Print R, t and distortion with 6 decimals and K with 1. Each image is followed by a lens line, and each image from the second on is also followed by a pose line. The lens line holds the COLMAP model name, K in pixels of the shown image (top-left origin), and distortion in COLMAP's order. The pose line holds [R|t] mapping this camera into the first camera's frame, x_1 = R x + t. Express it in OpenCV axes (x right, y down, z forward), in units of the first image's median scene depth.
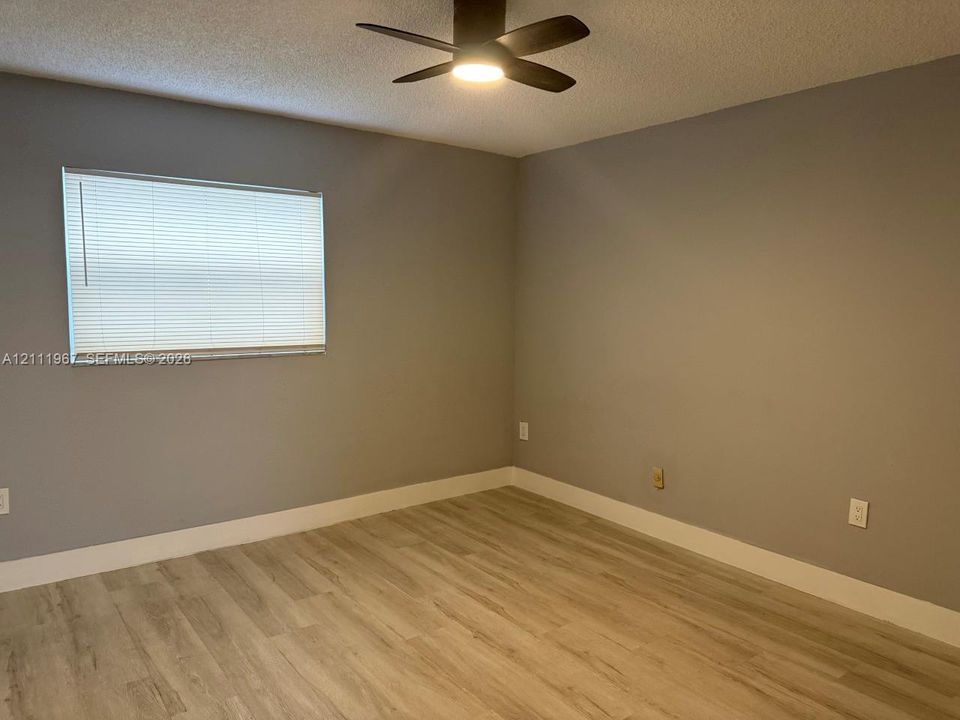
lens RADIAL K [[683.4, 0, 486.3], [0, 683.4, 362.7], [0, 0, 1]] dist [0.006399, 0.003980]
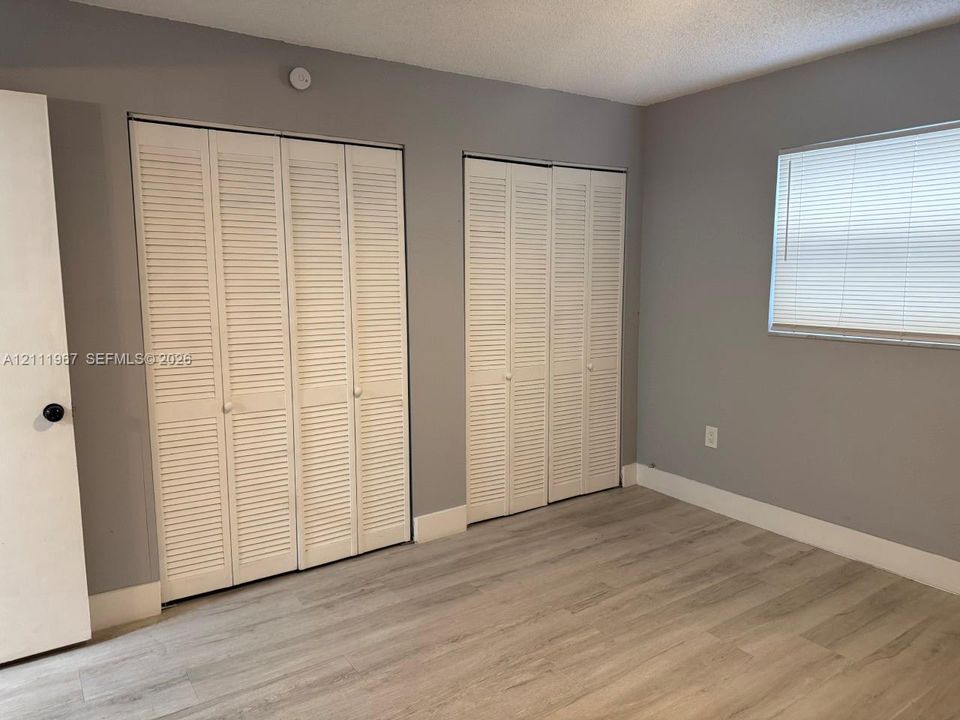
lens RADIAL K [[683.4, 0, 481.6], [0, 683.4, 355.5], [0, 0, 1]] dist [0.006399, 0.003980]
pose [[-0.032831, 0.115702, -0.992741, 0.496734], [-0.095601, 0.988359, 0.118353, -0.047429], [0.994878, 0.098793, -0.021387, 0.573805]]
